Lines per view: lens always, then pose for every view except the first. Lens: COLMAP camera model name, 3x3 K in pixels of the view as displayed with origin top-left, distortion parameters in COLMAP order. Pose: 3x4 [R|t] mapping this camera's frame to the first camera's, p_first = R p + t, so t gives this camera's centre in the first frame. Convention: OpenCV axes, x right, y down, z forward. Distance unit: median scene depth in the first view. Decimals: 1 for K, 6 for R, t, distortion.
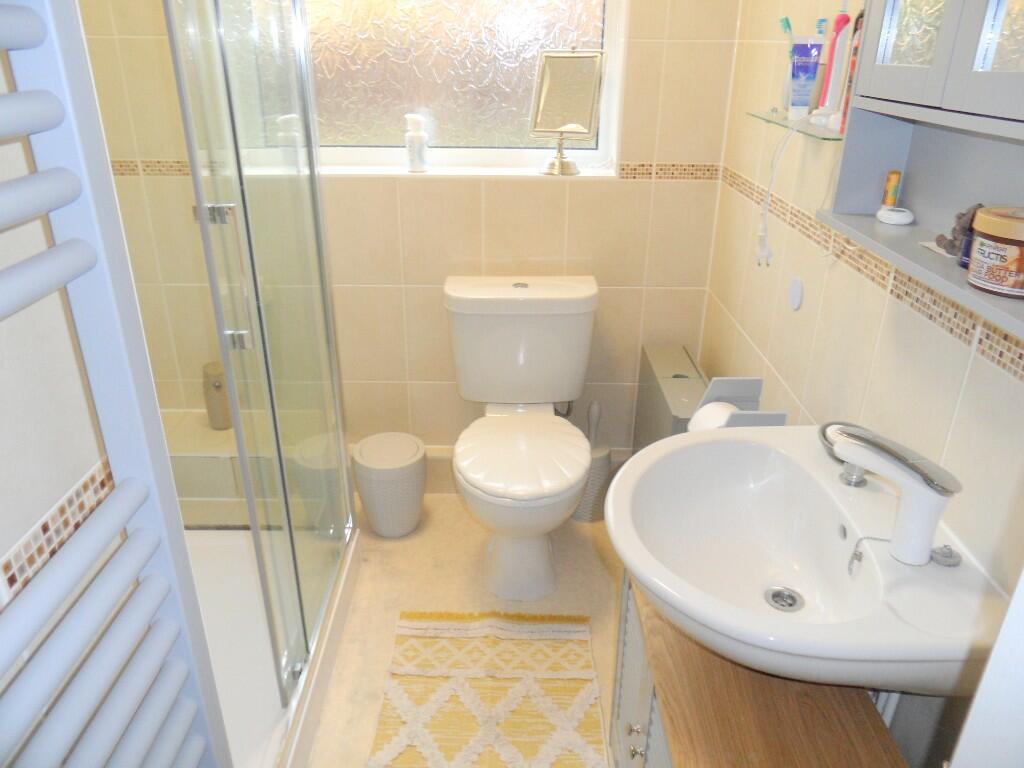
lens RADIAL K [[754.3, 0, 508.4], [0, 754.3, 387.3], [0, 0, 1]] dist [-0.032022, 0.026473]
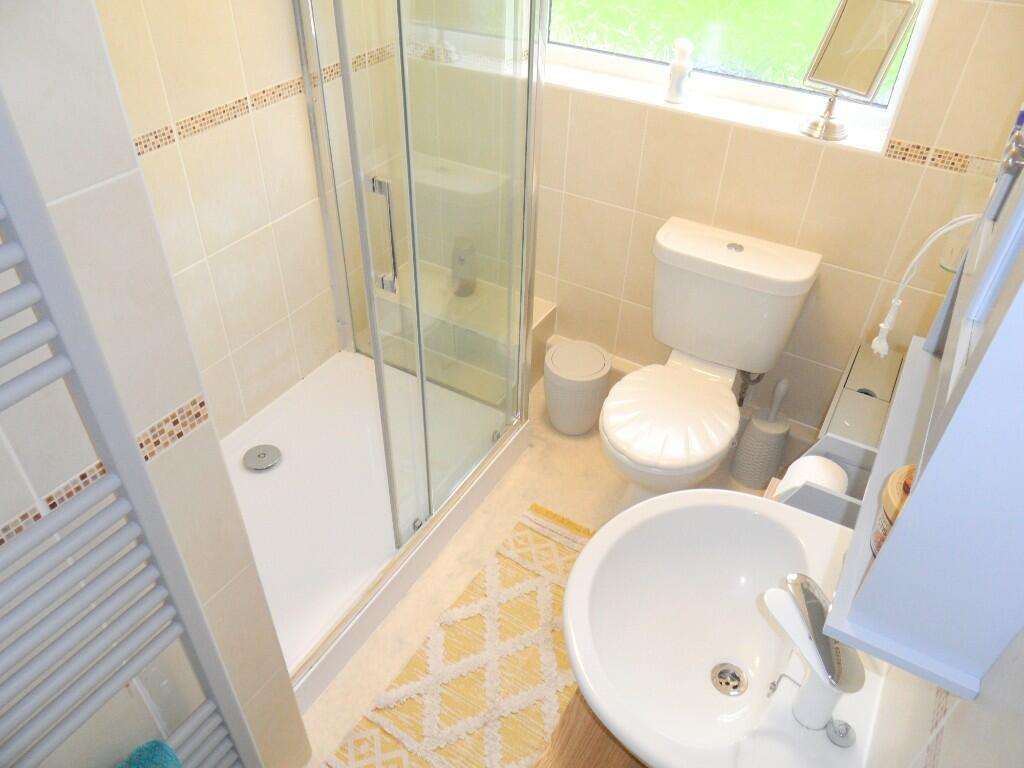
lens RADIAL K [[754.3, 0, 508.4], [0, 754.3, 387.3], [0, 0, 1]] dist [-0.032022, 0.026473]
pose [[0.858551, 0.333788, -0.389199, 0.201151], [-0.230303, 0.929243, 0.288908, -0.179822], [0.458095, -0.158409, 0.874675, 0.000082]]
